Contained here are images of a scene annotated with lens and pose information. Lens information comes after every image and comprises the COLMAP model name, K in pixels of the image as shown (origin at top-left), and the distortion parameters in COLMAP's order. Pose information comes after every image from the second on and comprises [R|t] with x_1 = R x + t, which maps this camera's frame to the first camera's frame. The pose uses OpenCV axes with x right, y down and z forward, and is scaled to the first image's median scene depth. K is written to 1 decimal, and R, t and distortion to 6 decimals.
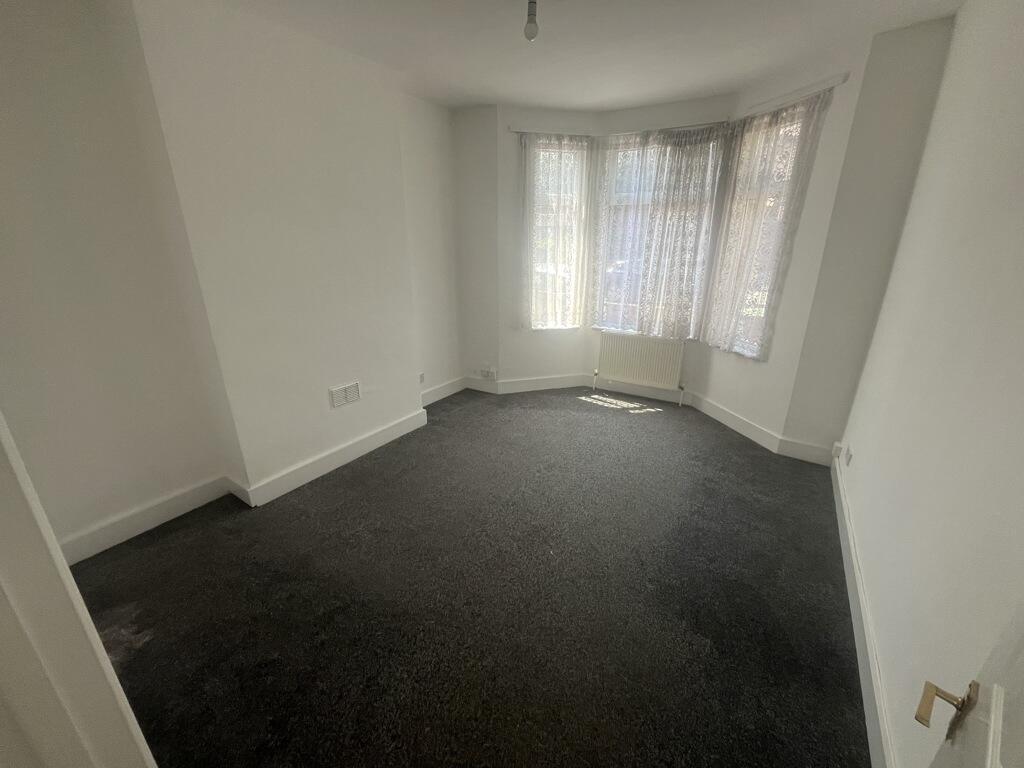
lens RADIAL K [[410.2, 0, 510.7], [0, 410.2, 384.1], [0, 0, 1]] dist [-0.001988, 0.000911]
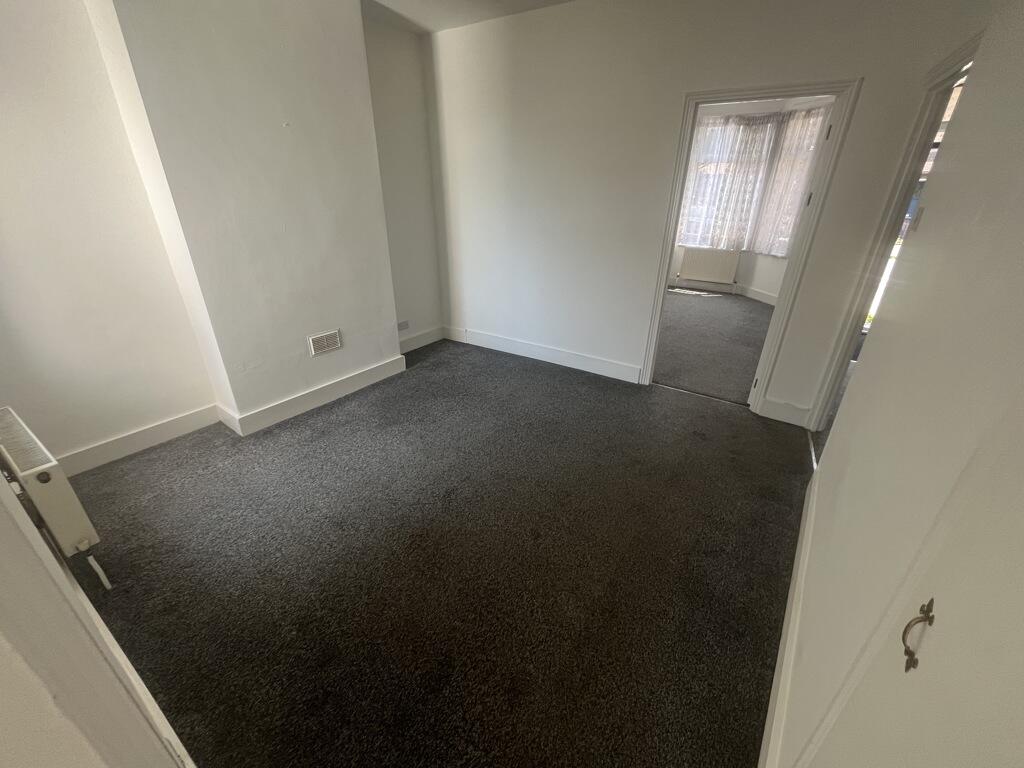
lens RADIAL K [[410.2, 0, 511.5], [0, 410.2, 382.3], [0, 0, 1]] dist [-0.001988, 0.000911]
pose [[0.998342, 0.028606, -0.049943, -0.411769], [-0.022864, 0.993448, 0.111974, 0.267751], [0.052818, -0.110647, 0.992455, -0.767001]]
